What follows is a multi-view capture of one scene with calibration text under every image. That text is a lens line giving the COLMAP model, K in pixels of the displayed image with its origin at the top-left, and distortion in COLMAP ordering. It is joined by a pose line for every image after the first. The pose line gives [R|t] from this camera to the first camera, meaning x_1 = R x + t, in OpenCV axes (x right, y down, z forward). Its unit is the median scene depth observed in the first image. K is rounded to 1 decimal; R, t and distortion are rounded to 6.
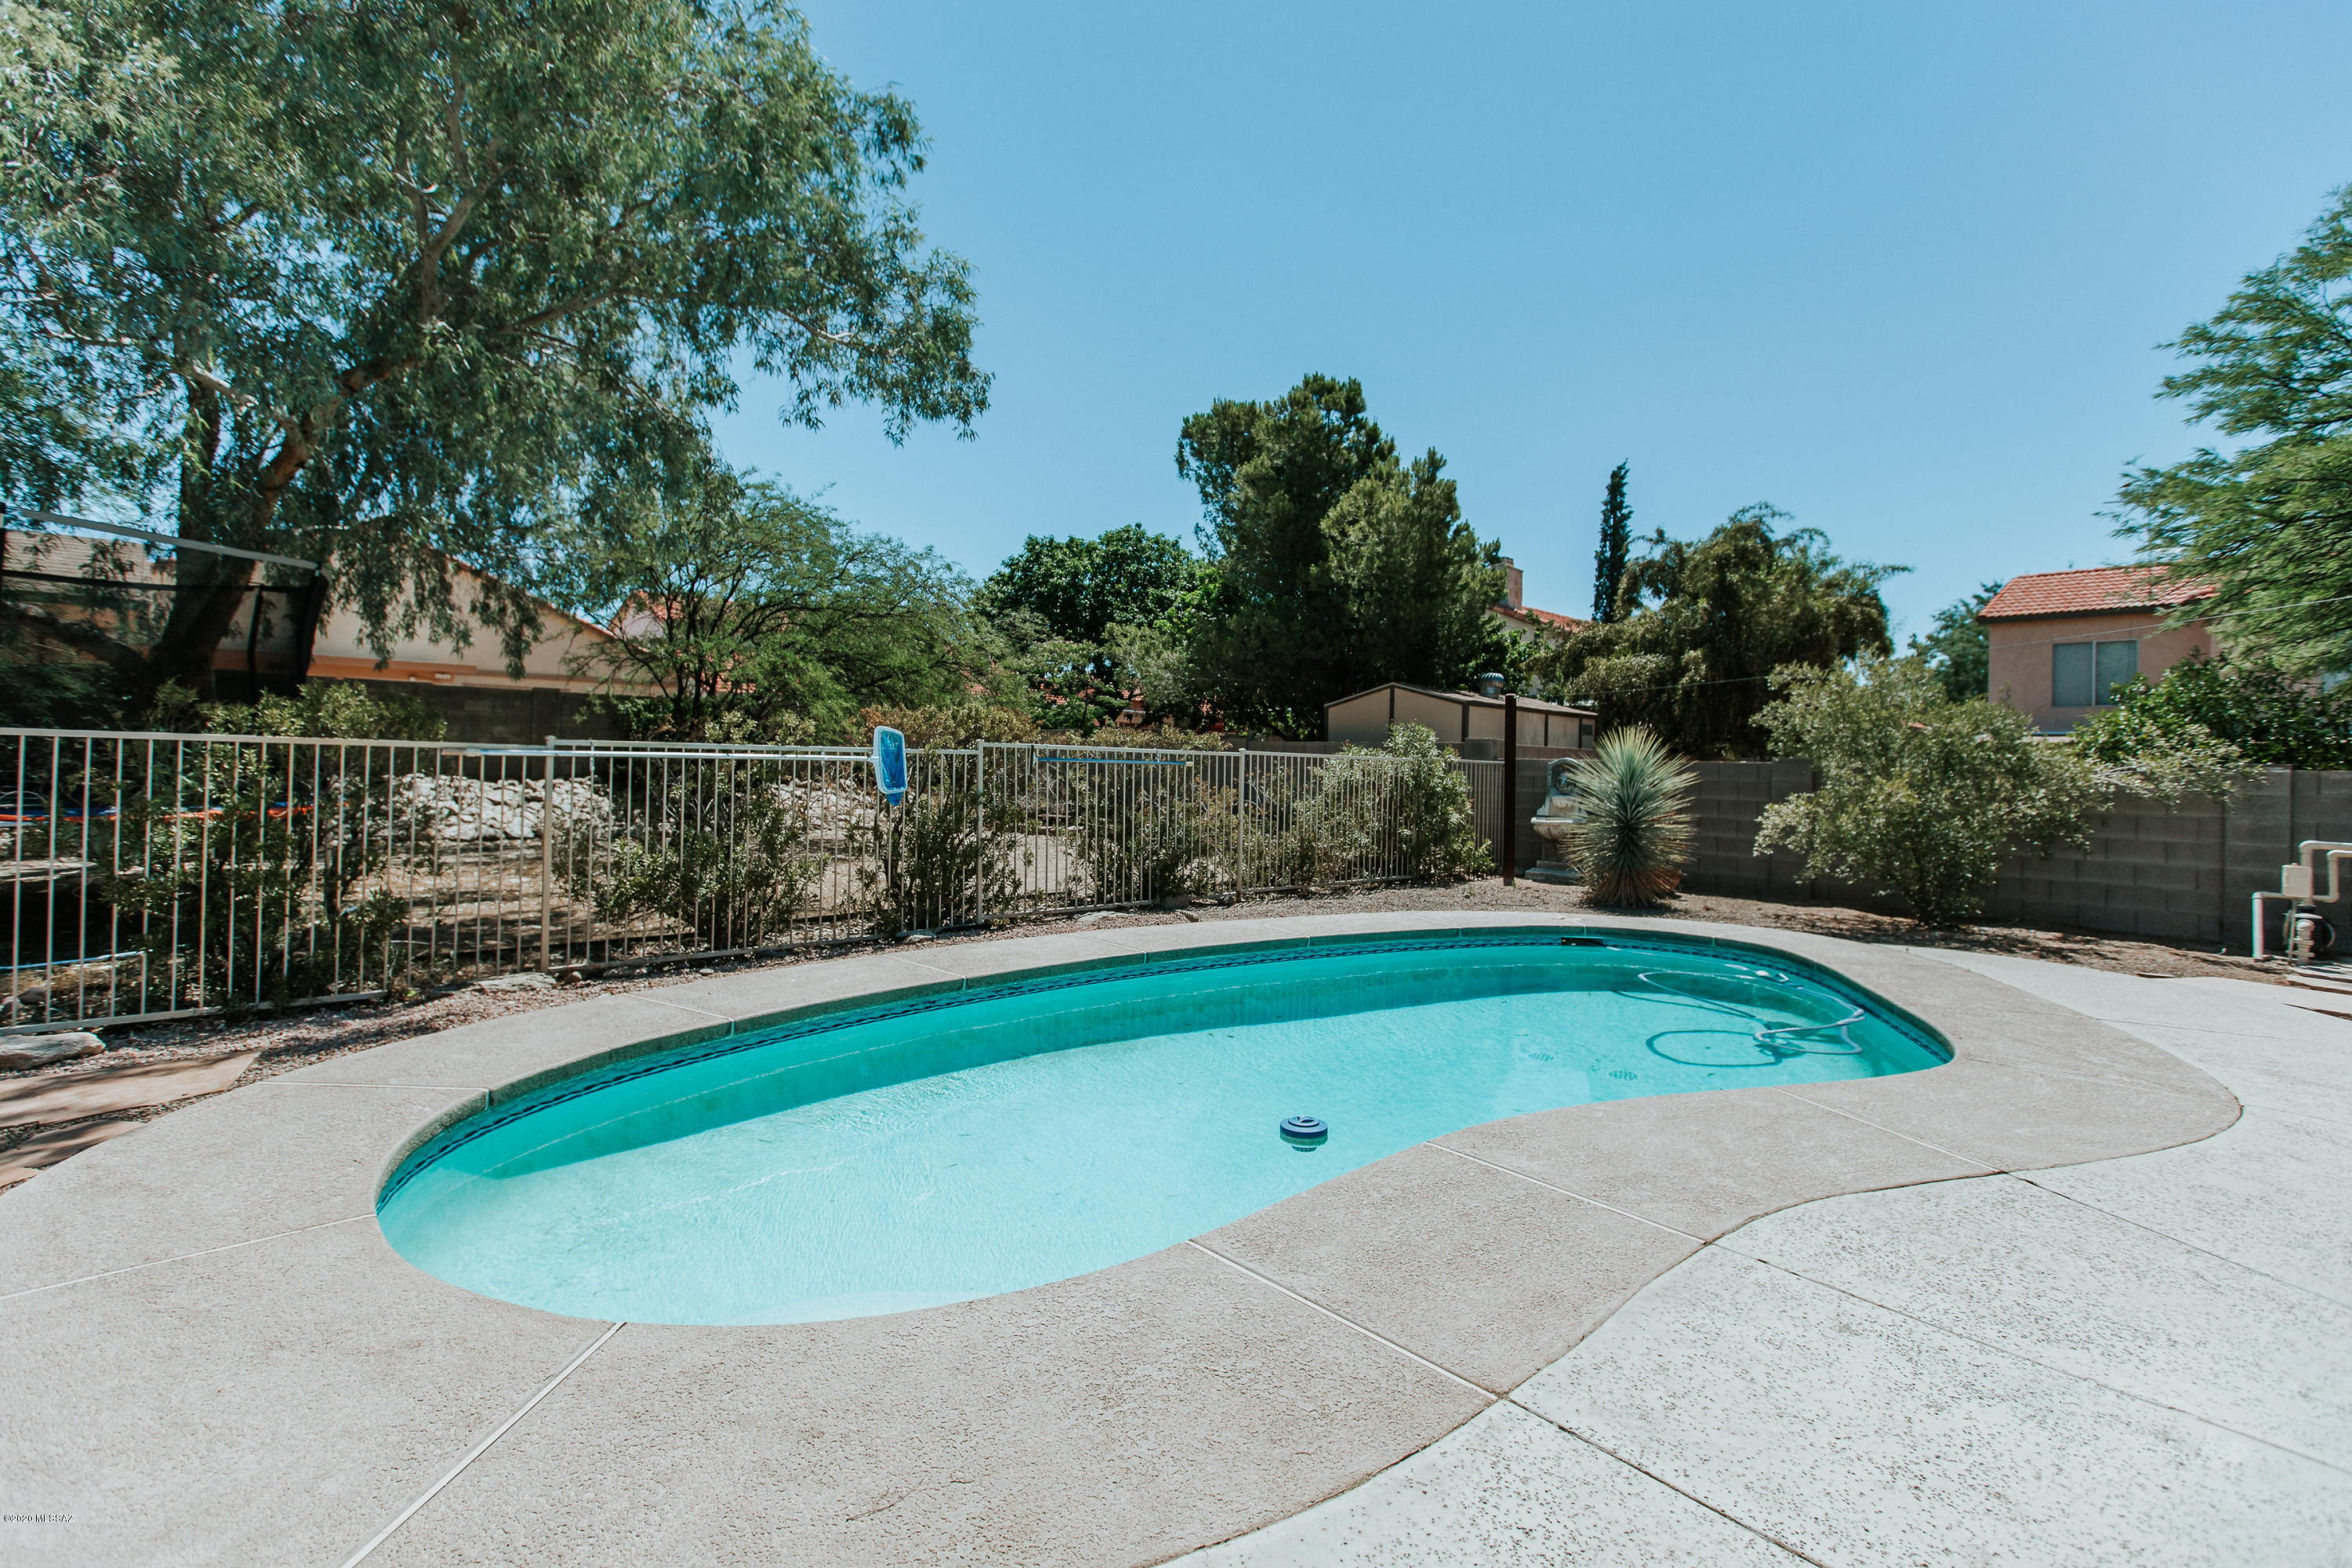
lens RADIAL K [[1088.8, 0, 1177.2], [0, 1088.8, 744.0], [0, 0, 1]] dist [-0.001231, 0.000520]
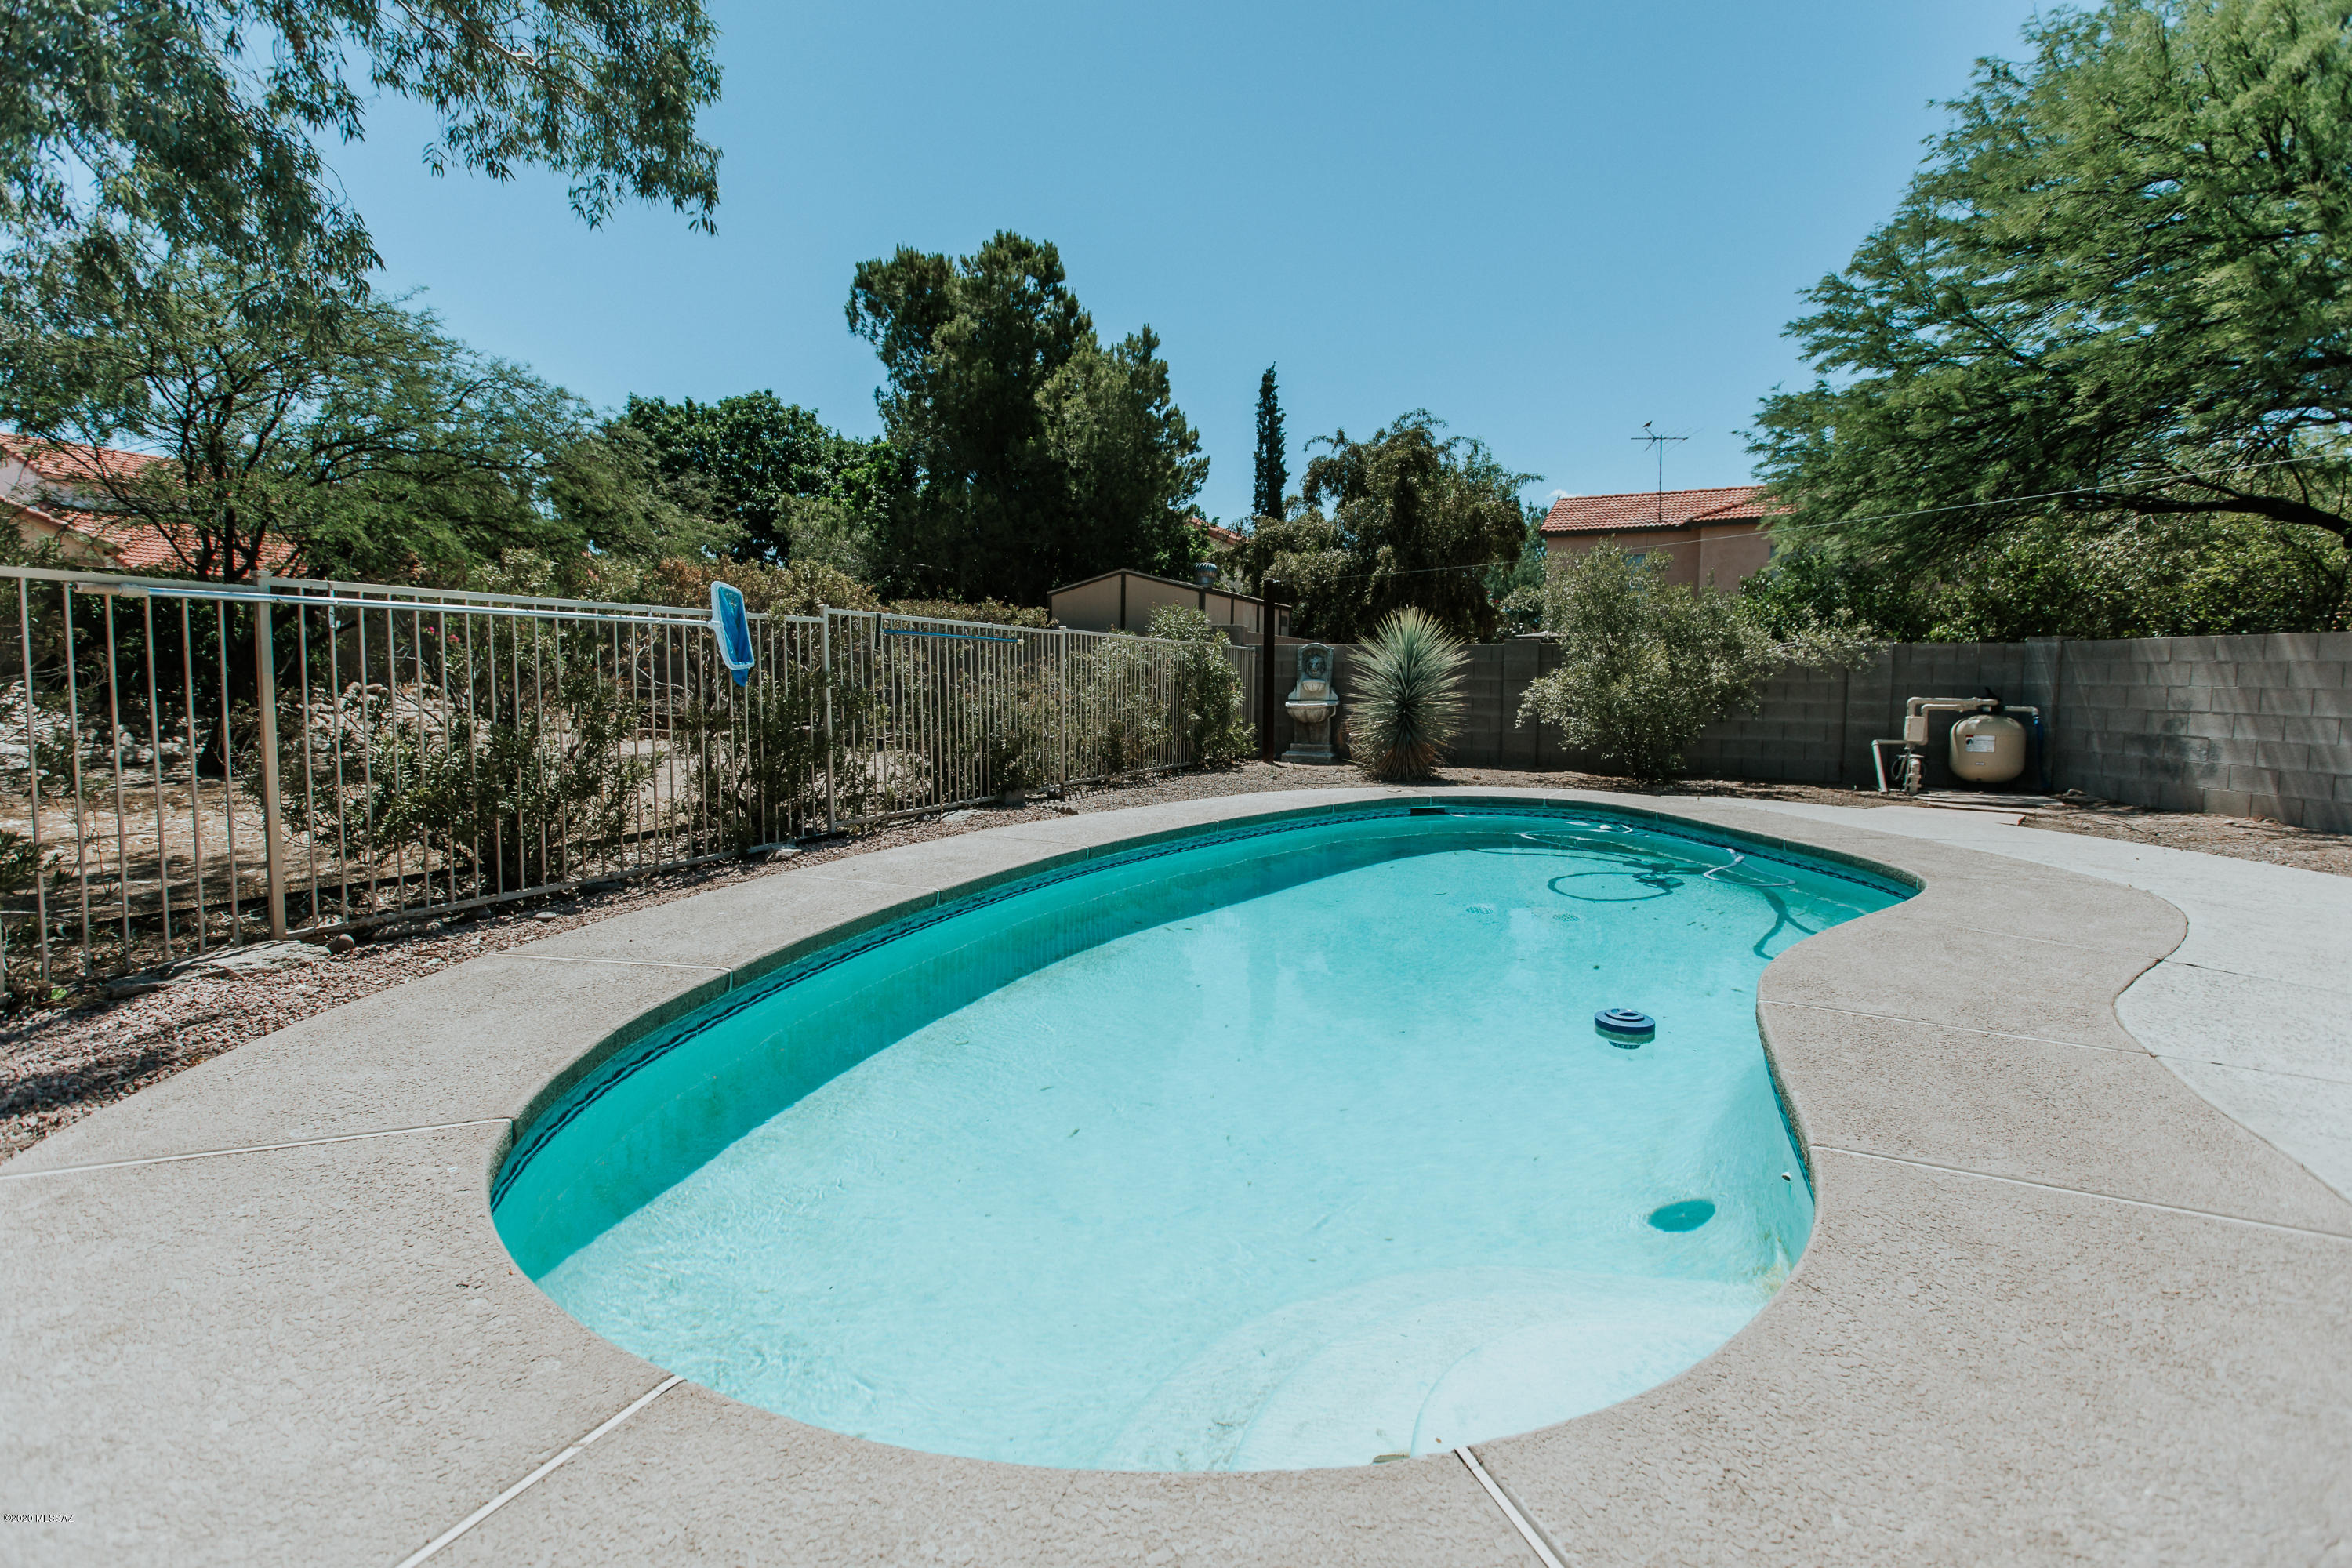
lens RADIAL K [[1081.1, 0, 1171.8], [0, 1081.1, 754.0], [0, 0, 1]] dist [-0.004485, 0.000422]
pose [[0.925737, -0.040715, 0.375969, -0.159362], [0.005575, 0.995549, 0.094084, 0.020720], [-0.378126, -0.085001, 0.921844, 0.105811]]
